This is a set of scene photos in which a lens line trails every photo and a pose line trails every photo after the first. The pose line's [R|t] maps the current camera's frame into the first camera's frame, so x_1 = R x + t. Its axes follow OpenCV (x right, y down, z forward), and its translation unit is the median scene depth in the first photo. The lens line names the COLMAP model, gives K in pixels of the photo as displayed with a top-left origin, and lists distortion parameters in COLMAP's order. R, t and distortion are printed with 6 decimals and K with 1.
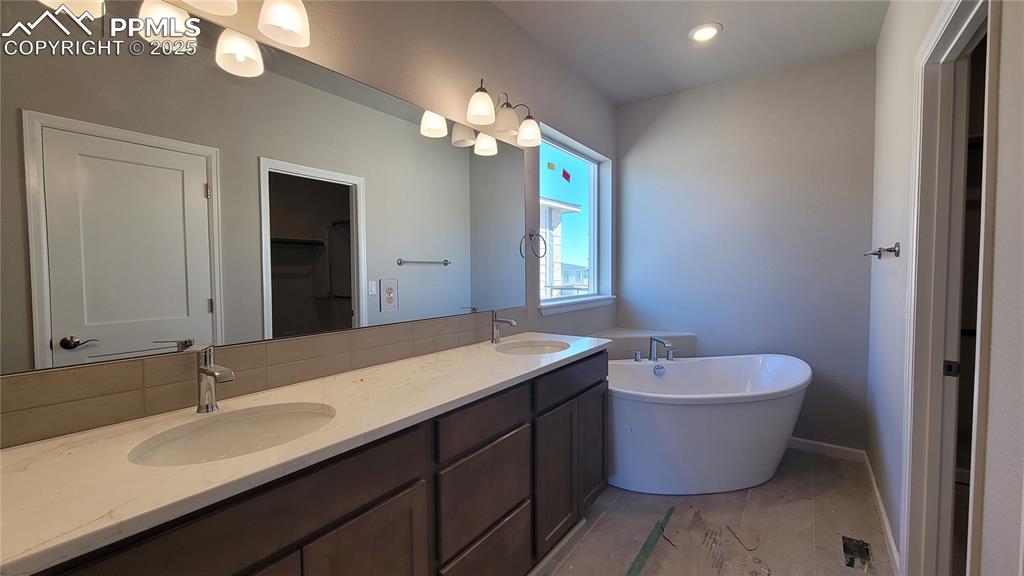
lens RADIAL K [[417.8, 0, 517.9], [0, 417.8, 287.8], [0, 0, 1]] dist [0.000016, -0.000099]
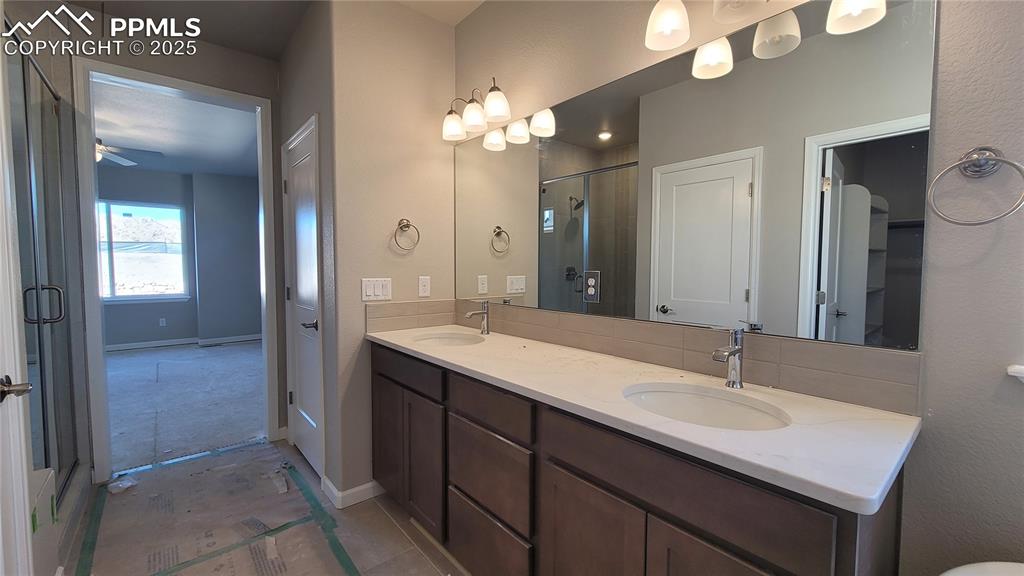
lens RADIAL K [[417.8, 0, 517.9], [0, 417.8, 287.8], [0, 0, 1]] dist [0.000016, -0.000099]
pose [[-0.253828, 0.056748, -0.965583, 0.608591], [-0.041865, 0.996697, 0.069581, -0.035320], [0.966343, 0.058086, -0.250614, 0.893764]]
